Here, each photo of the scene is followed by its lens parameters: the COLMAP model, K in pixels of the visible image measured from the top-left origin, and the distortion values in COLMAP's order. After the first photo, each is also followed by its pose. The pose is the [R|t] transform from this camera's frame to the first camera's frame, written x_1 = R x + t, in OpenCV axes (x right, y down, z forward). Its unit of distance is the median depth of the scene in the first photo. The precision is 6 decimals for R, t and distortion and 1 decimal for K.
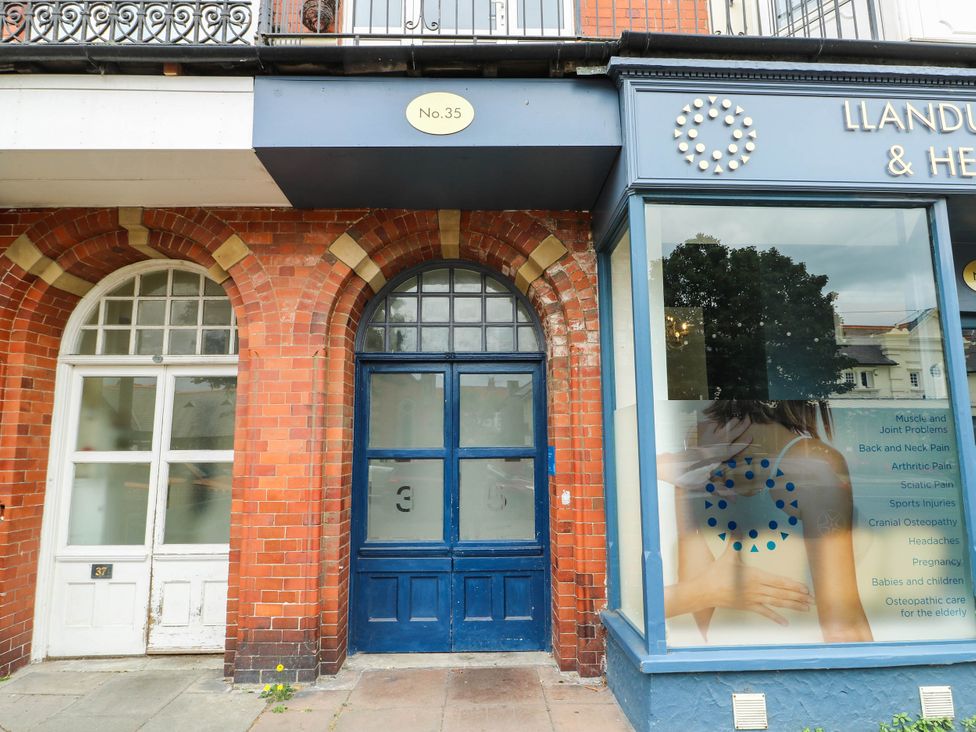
lens RADIAL K [[515.9, 0, 488.0], [0, 515.9, 366.0], [0, 0, 1]] dist [0.001738, -0.009737]
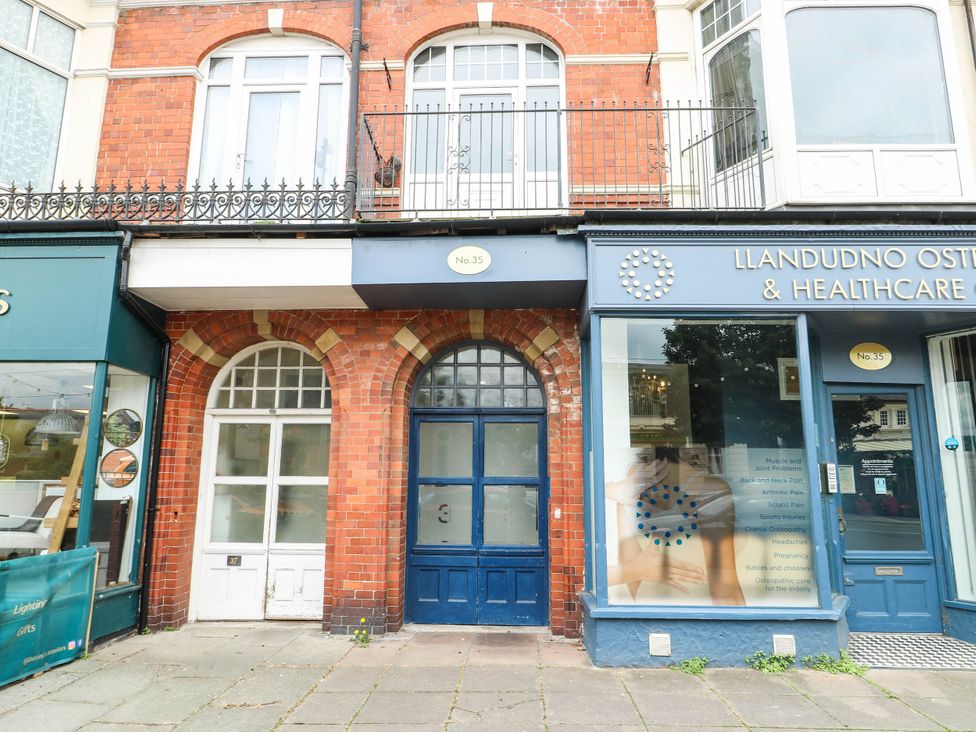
lens RADIAL K [[529.7, 0, 489.2], [0, 529.7, 378.5], [0, 0, 1]] dist [0.004352, -0.015905]
pose [[0.997654, 0.000398, -0.068459, 0.063223], [-0.002565, 0.999498, -0.031567, -0.067975], [0.068412, 0.031668, 0.997154, -0.474796]]
